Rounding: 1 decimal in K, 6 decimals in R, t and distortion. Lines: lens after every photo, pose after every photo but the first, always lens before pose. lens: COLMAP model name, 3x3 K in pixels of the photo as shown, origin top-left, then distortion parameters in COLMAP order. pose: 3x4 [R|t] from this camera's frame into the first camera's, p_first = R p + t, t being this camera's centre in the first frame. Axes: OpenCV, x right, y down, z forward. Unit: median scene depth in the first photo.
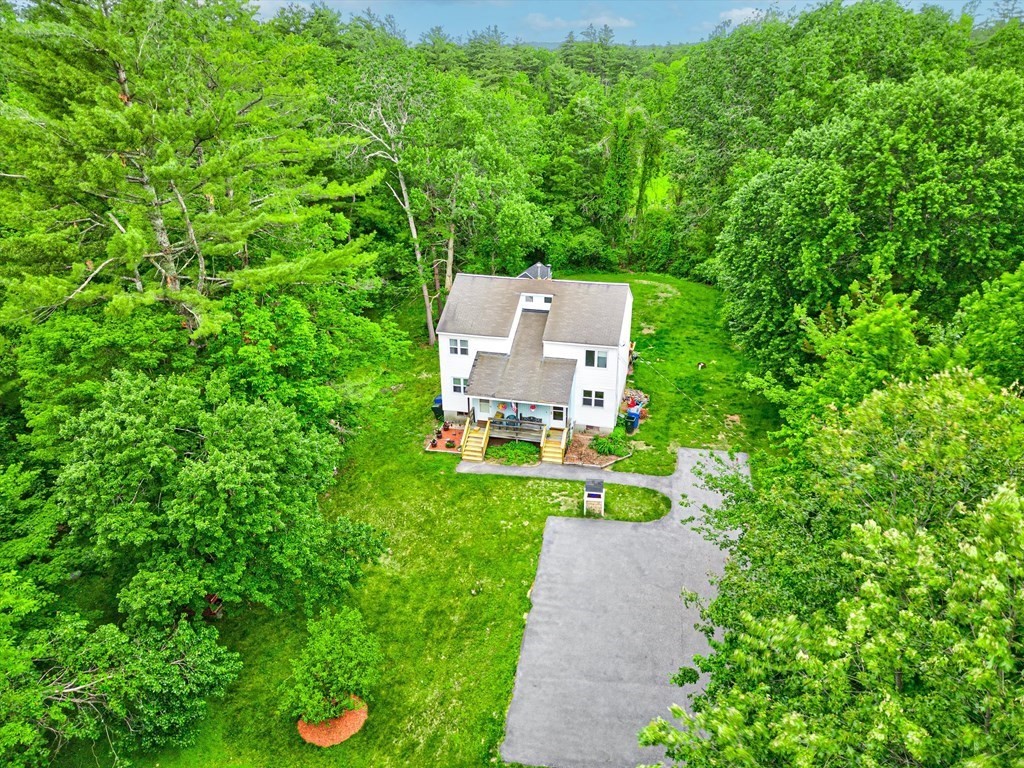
lens RADIAL K [[719.0, 0, 509.5], [0, 719.0, 385.7], [0, 0, 1]] dist [0.071778, -0.074885]
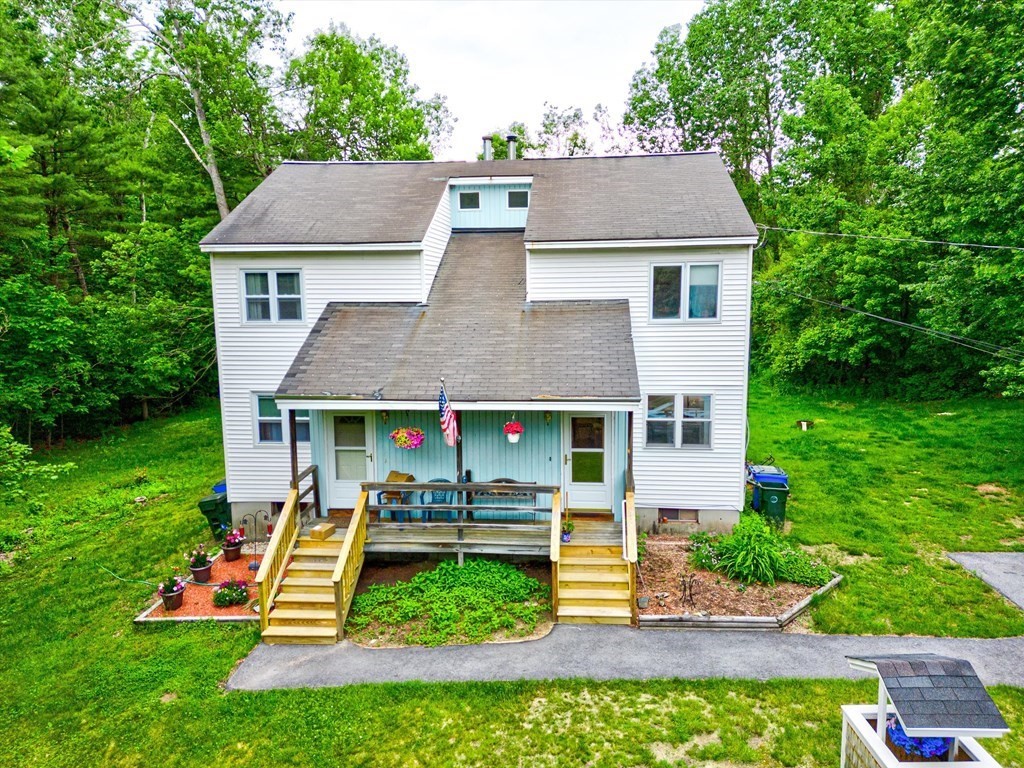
lens RADIAL K [[719.0, 0, 509.5], [0, 719.0, 385.7], [0, 0, 1]] dist [0.071778, -0.074885]
pose [[0.988115, -0.022195, 0.152109, -0.013483], [0.065287, 0.956434, -0.284557, 0.094949], [-0.139166, 0.291105, 0.946515, 0.697029]]
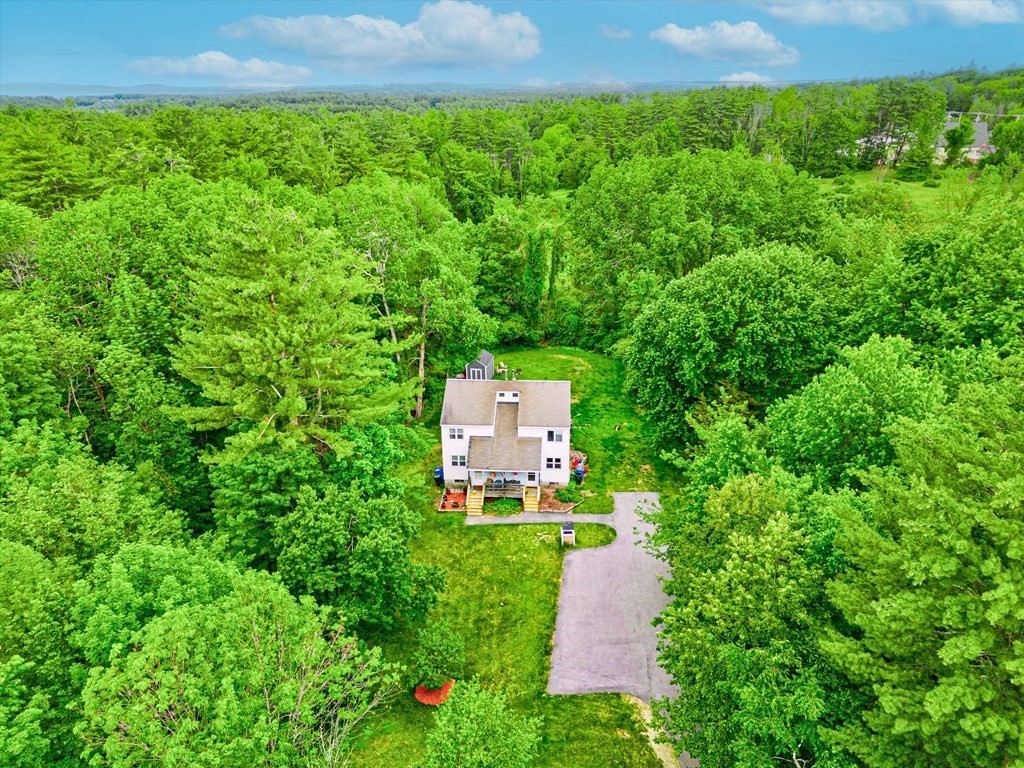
lens RADIAL K [[732.2, 0, 512.0], [0, 732.2, 384.0], [0, 0, 1]] dist [0.092884, -0.002710]
pose [[0.983906, -0.065630, 0.166198, -0.201465], [0.072578, 0.996710, -0.036075, -0.094756], [-0.163284, 0.047557, 0.985432, -0.442396]]
